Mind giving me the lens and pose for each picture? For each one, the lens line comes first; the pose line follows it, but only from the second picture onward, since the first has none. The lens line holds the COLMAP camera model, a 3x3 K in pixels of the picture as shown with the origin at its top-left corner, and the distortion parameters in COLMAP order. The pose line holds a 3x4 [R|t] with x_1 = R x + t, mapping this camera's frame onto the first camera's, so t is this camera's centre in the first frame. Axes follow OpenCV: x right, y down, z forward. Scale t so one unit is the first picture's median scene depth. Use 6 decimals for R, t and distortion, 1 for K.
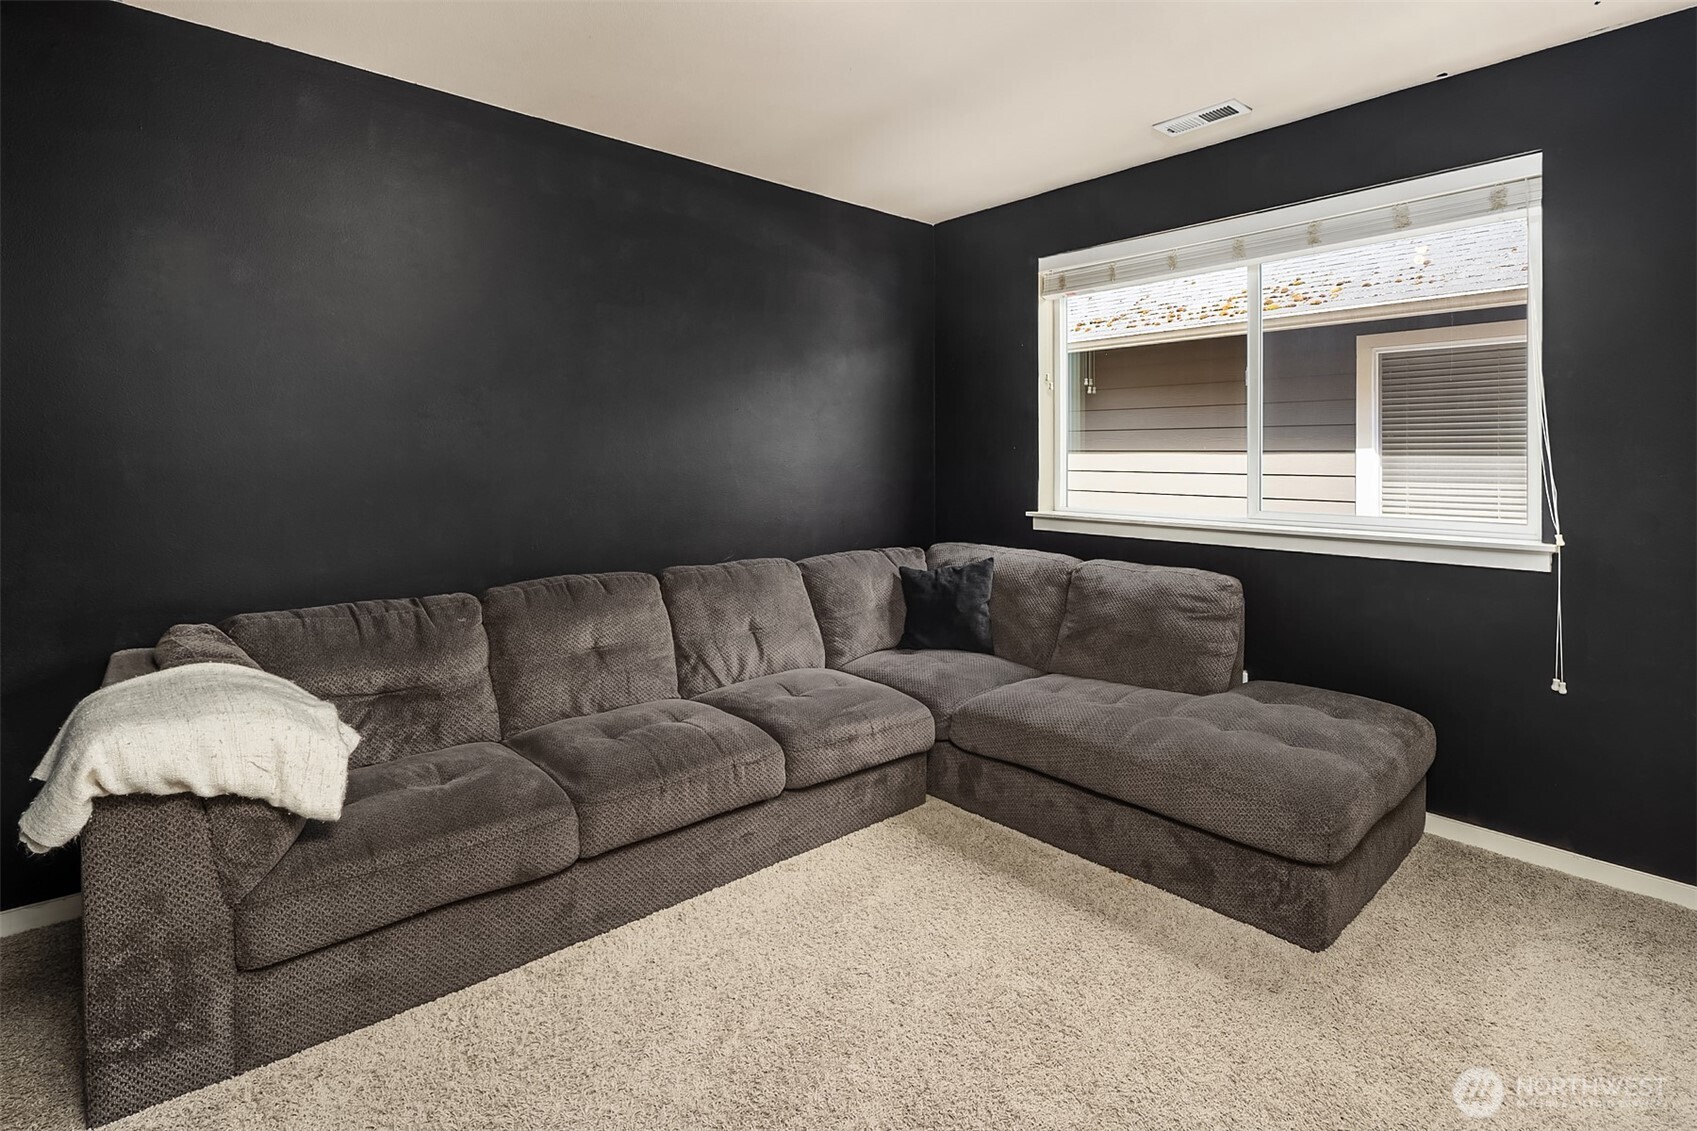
lens RADIAL K [[825.8, 0, 855.2], [0, 825.8, 480.4], [0, 0, 1]] dist [-0.000636, -0.000705]
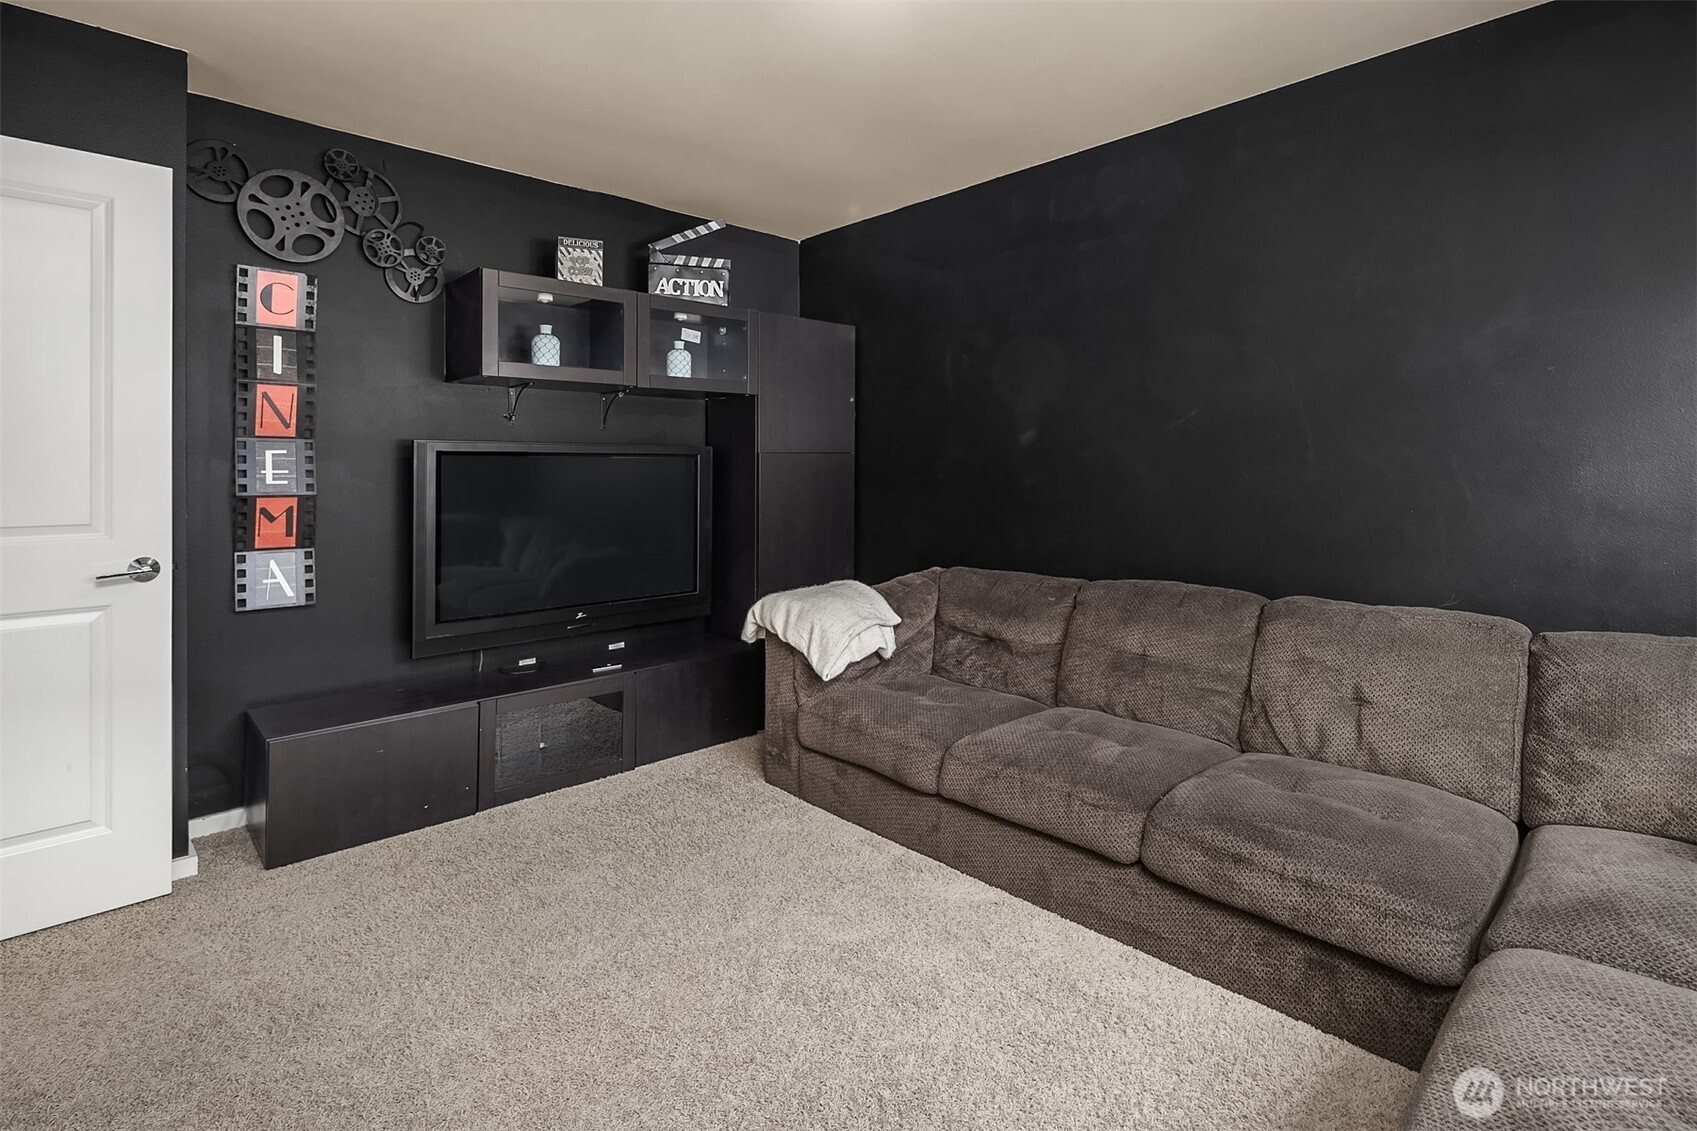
lens RADIAL K [[825.8, 0, 855.2], [0, 825.8, 480.4], [0, 0, 1]] dist [-0.000636, -0.000705]
pose [[0.037512, 0.012298, -0.999221, 0.663336], [-0.018898, 0.999754, 0.011595, -0.010546], [0.999117, 0.018448, 0.037735, 0.626721]]
